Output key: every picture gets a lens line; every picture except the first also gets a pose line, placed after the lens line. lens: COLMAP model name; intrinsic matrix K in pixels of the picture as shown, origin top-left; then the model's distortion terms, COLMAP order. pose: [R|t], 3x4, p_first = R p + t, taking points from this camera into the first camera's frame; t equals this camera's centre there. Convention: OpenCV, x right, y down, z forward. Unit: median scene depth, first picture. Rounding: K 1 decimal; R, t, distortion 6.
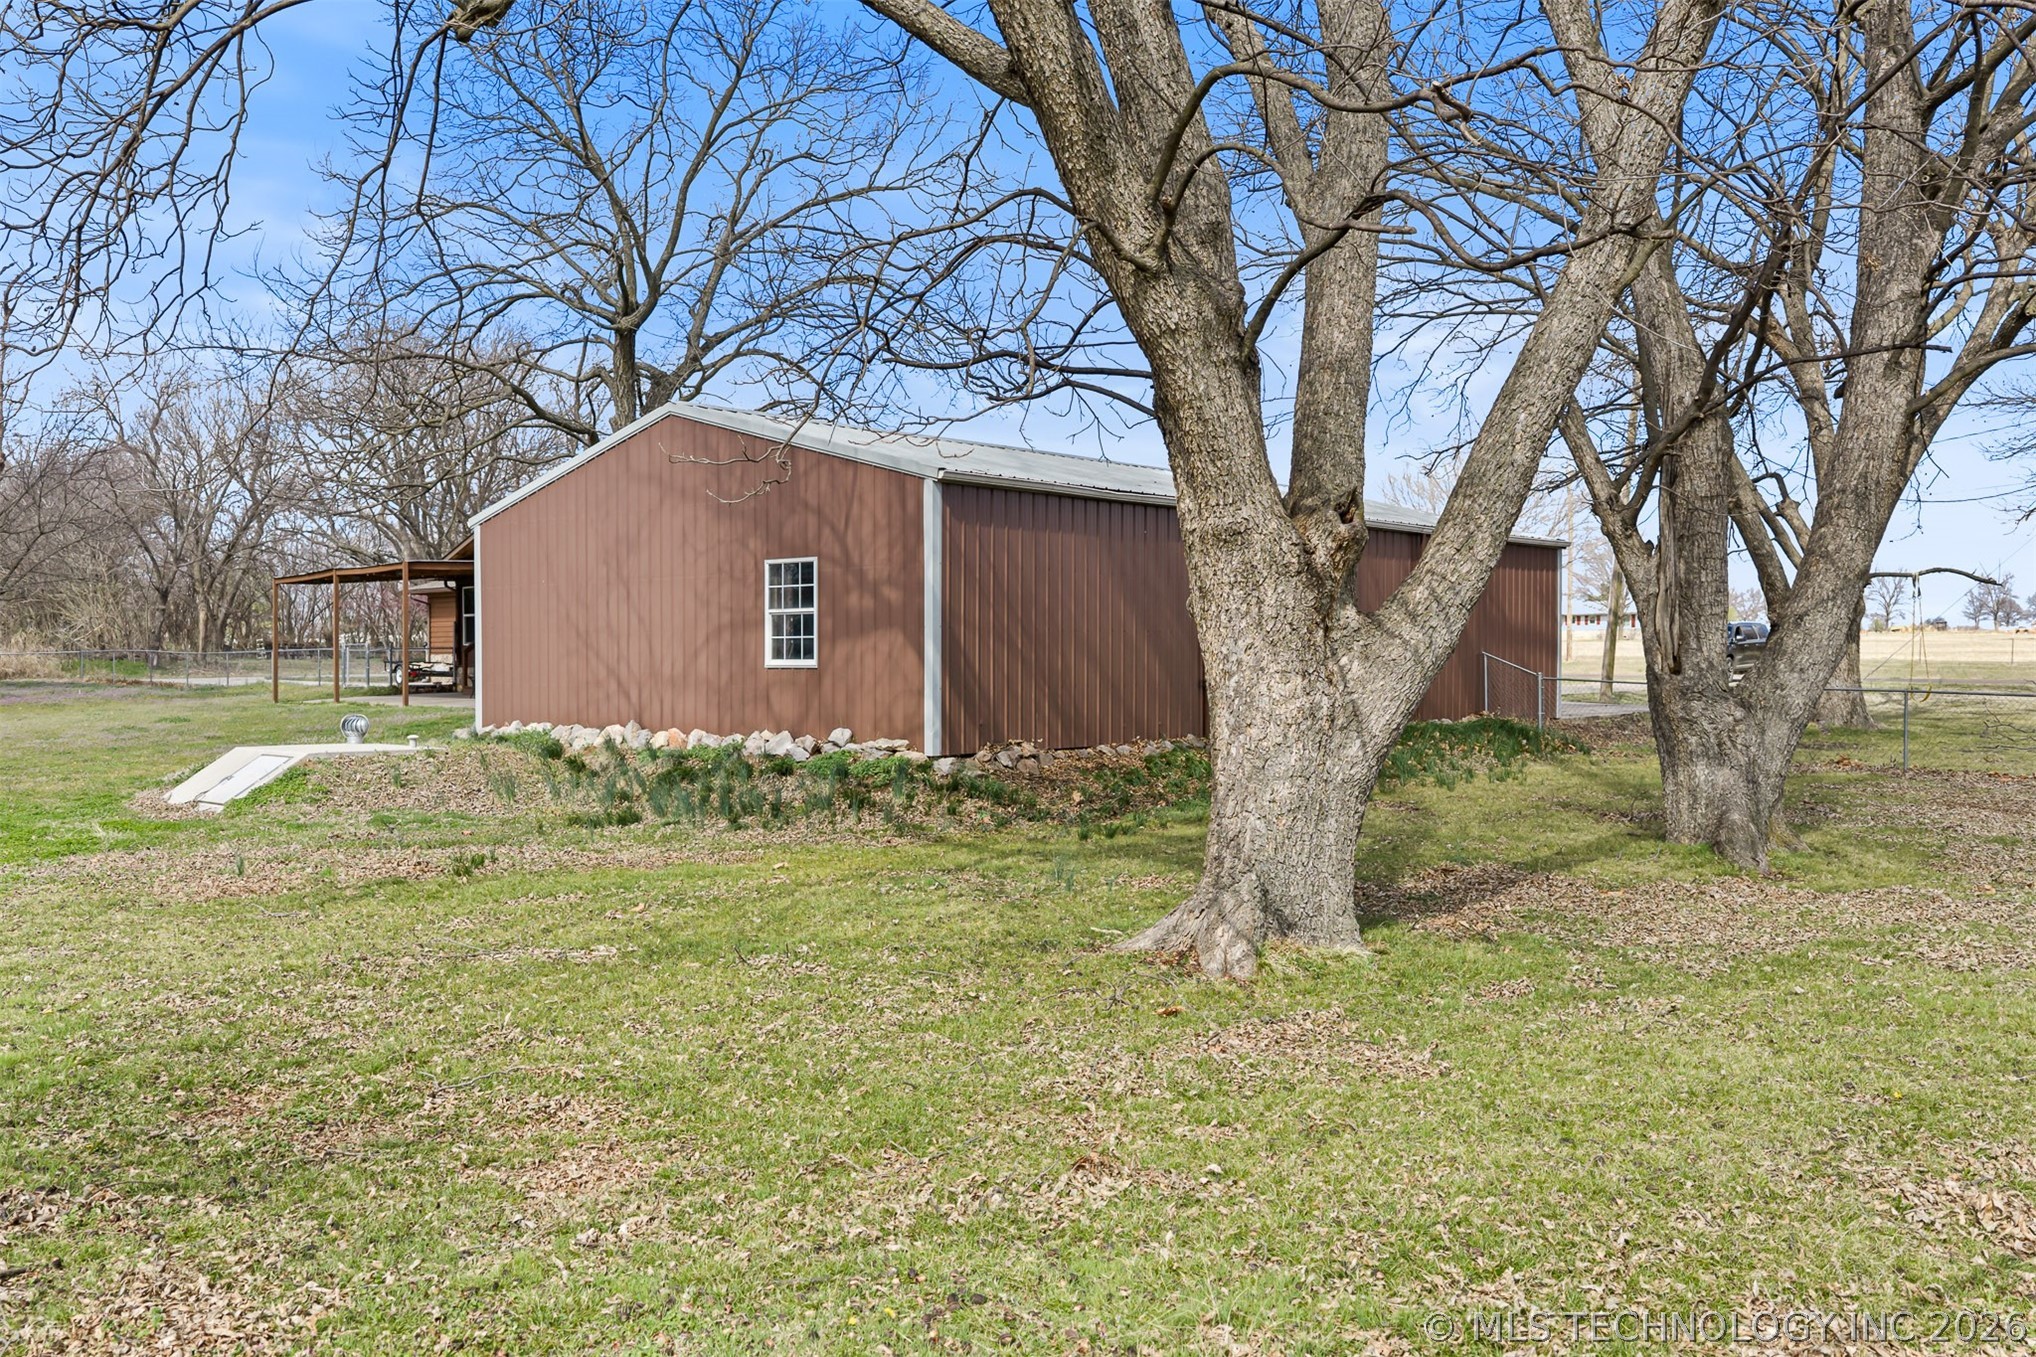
lens RADIAL K [[1687.7, 0, 1018.0], [0, 1687.7, 678.5], [0, 0, 1]] dist [0.013771, -0.015941]
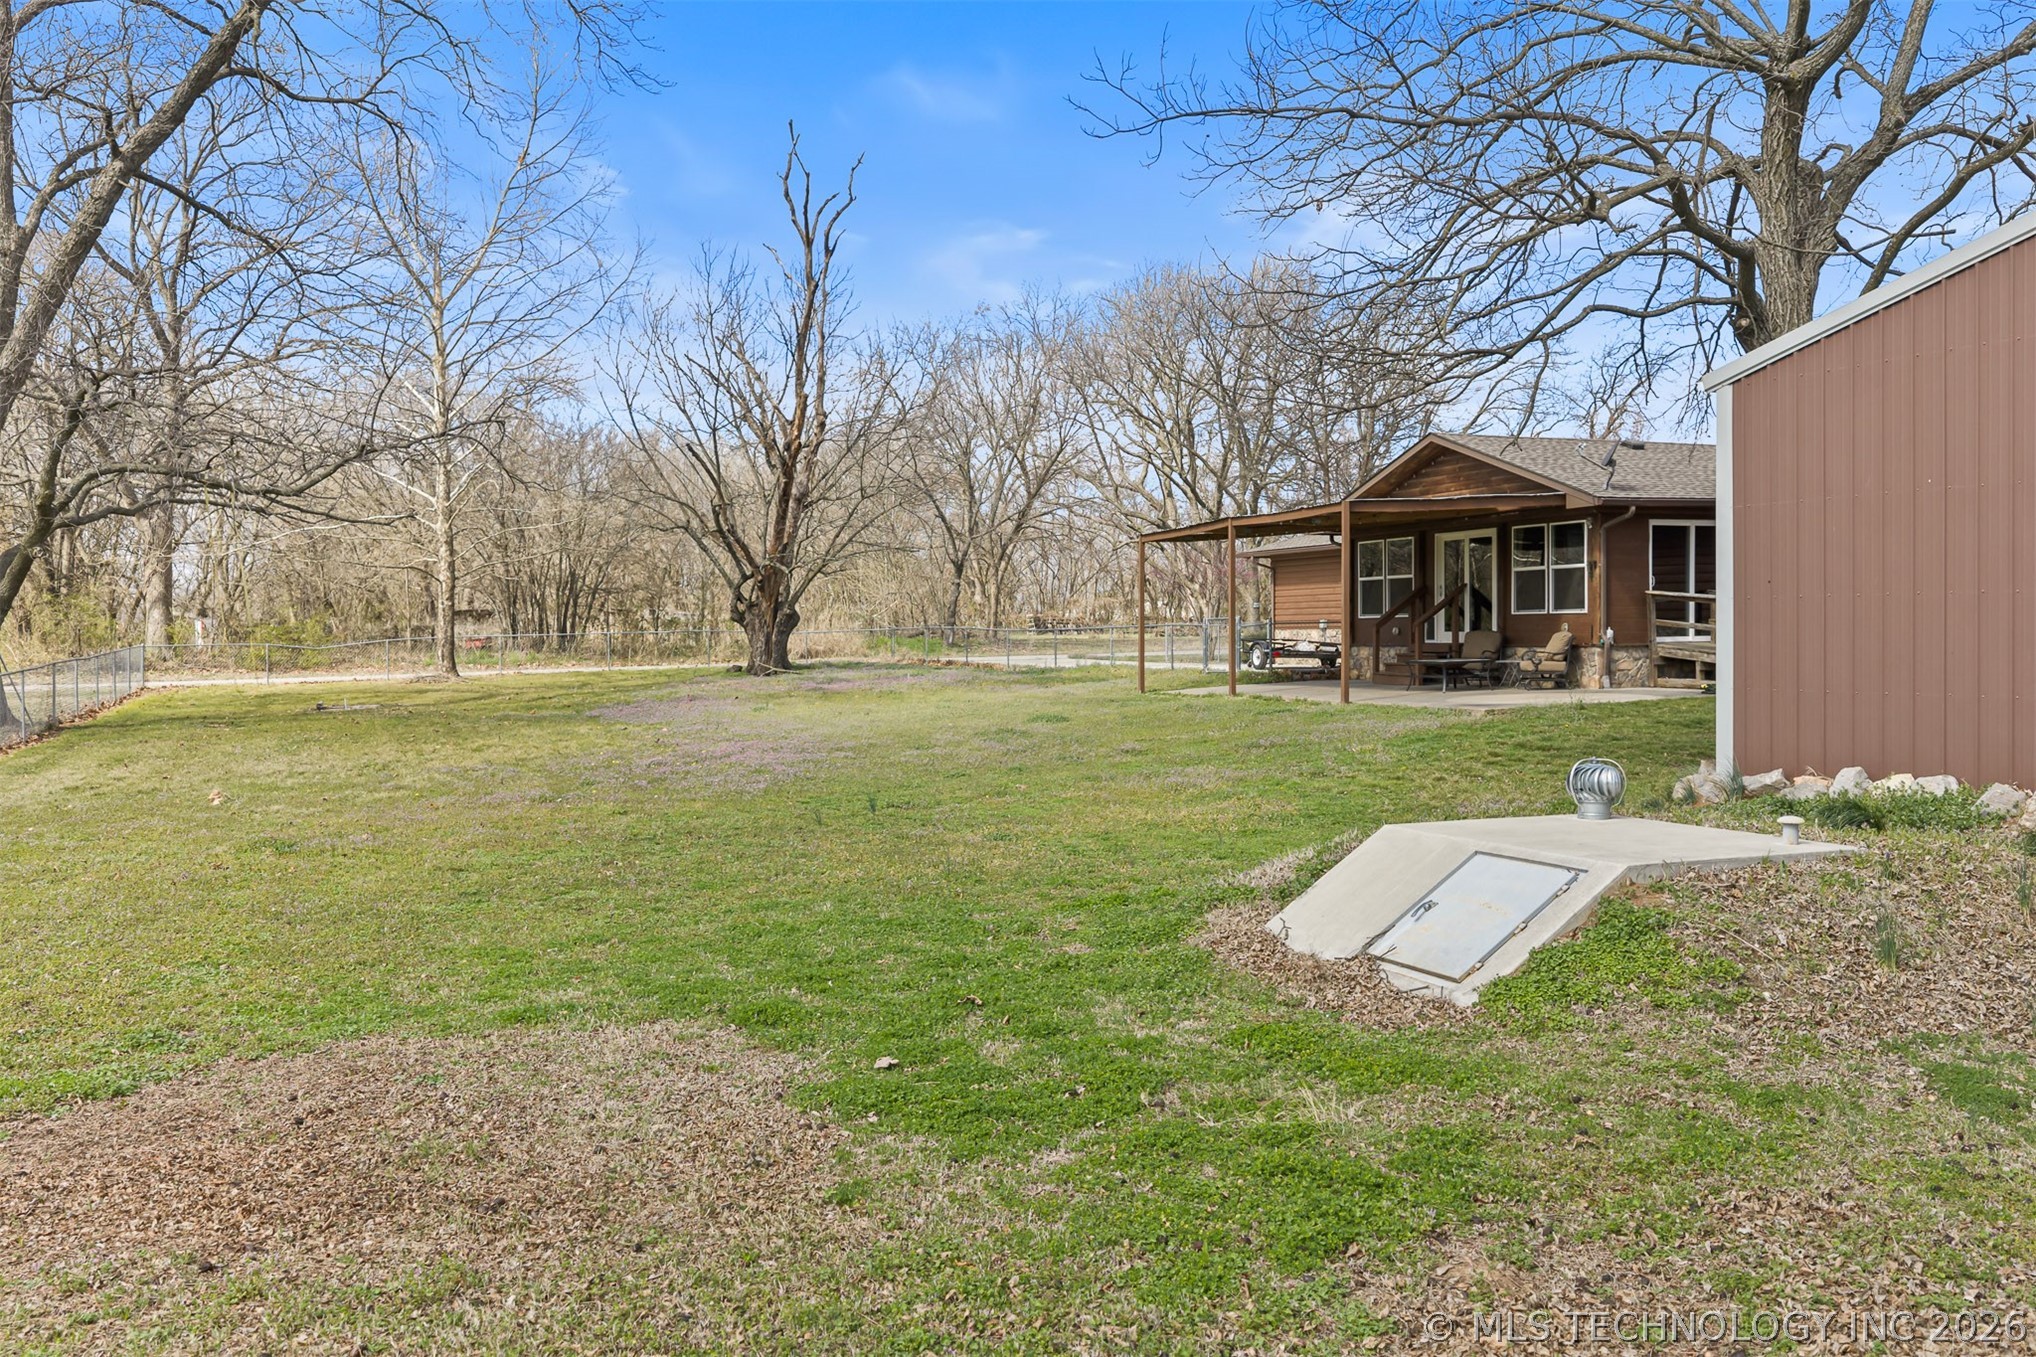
lens RADIAL K [[1687.7, 0, 1018.0], [0, 1687.7, 678.5], [0, 0, 1]] dist [0.013771, -0.015941]
pose [[0.921193, 0.005155, -0.389072, -0.286290], [0.001347, 0.999864, 0.016437, -0.008408], [0.389104, -0.015666, 0.921061, 0.389352]]
